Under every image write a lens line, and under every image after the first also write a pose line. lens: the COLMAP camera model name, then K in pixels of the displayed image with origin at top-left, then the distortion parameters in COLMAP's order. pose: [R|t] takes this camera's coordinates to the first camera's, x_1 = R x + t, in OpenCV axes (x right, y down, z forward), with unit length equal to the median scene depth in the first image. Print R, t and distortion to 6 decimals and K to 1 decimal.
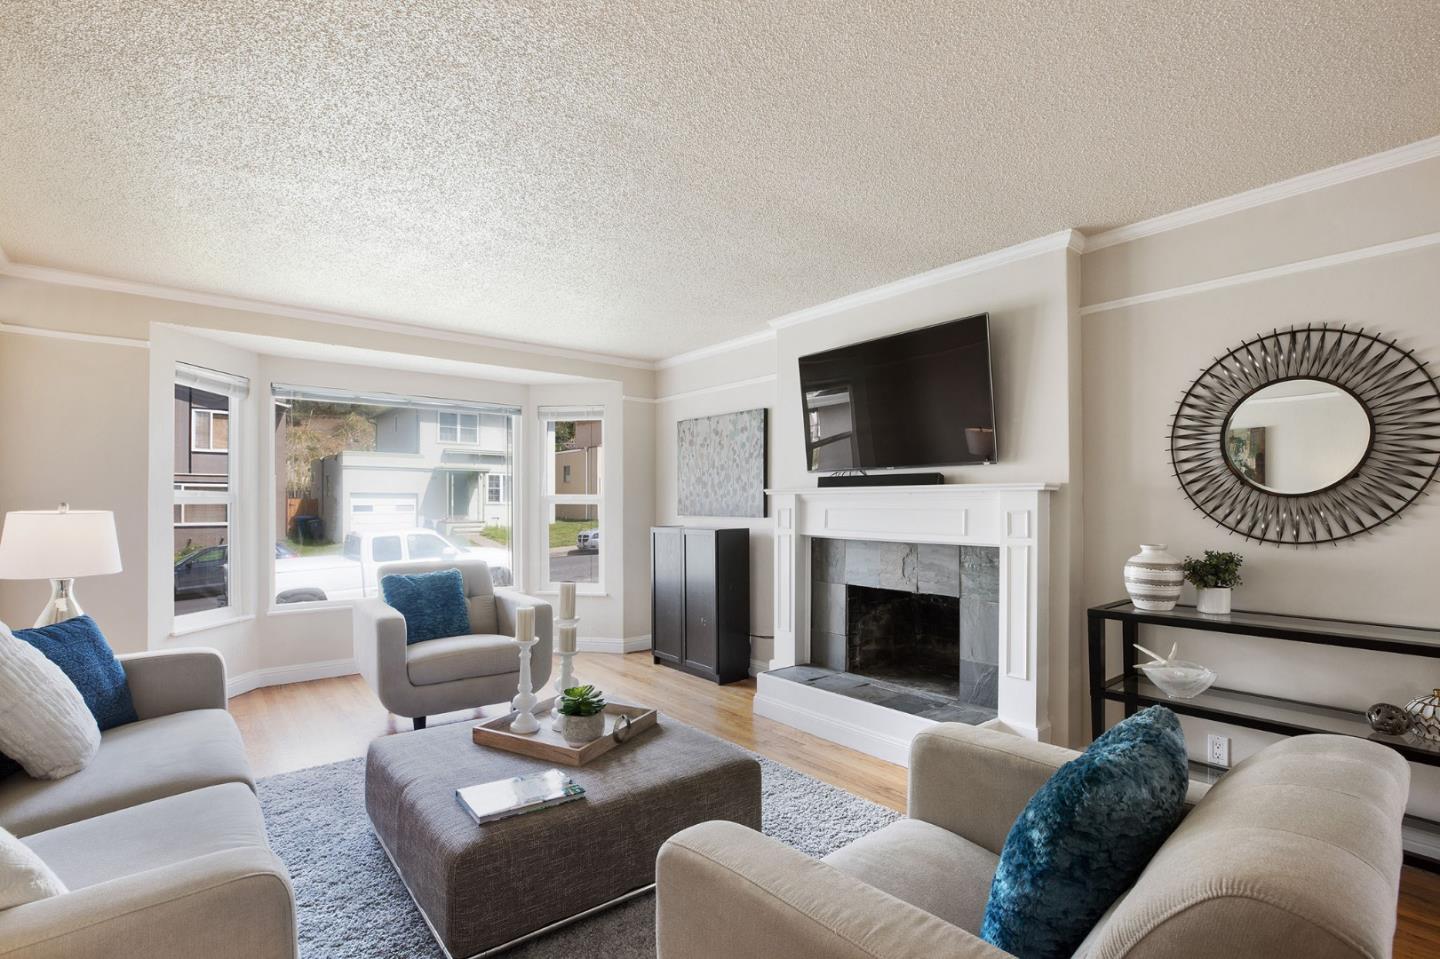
lens RADIAL K [[664.1, 0, 716.3], [0, 664.1, 487.5], [0, 0, 1]] dist [-0.003497, 0.000199]
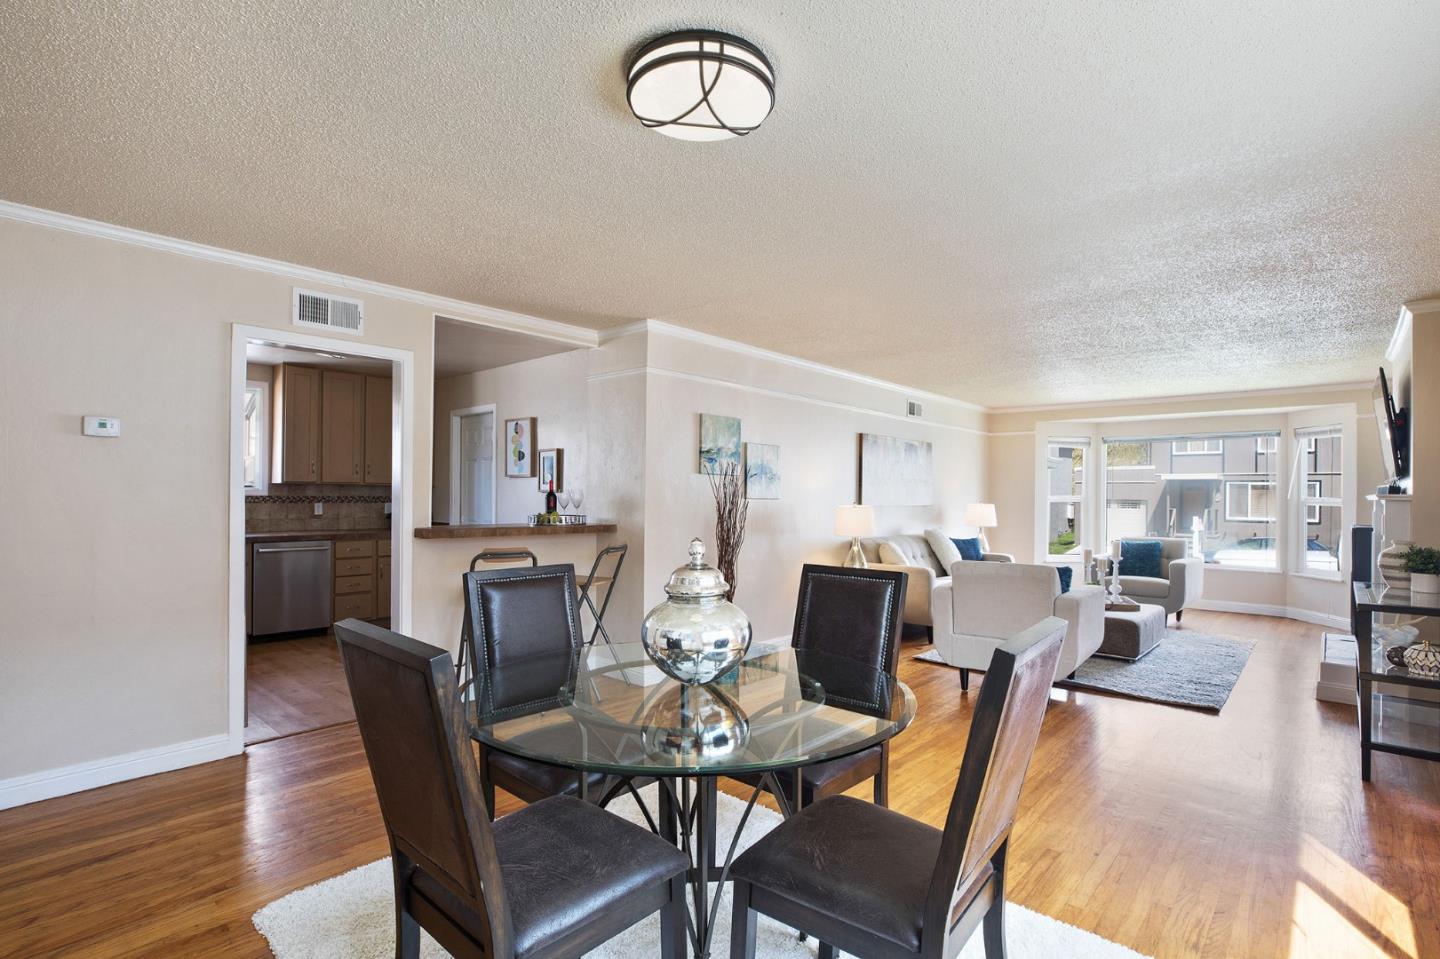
lens RADIAL K [[664.1, 0, 714.1], [0, 664.1, 488.5], [0, 0, 1]] dist [-0.003497, 0.000199]
pose [[0.148983, -0.007352, -0.988812, 0.853506], [0.016222, 0.999856, -0.004990, -0.019901], [0.988707, -0.015297, 0.149081, -0.305613]]
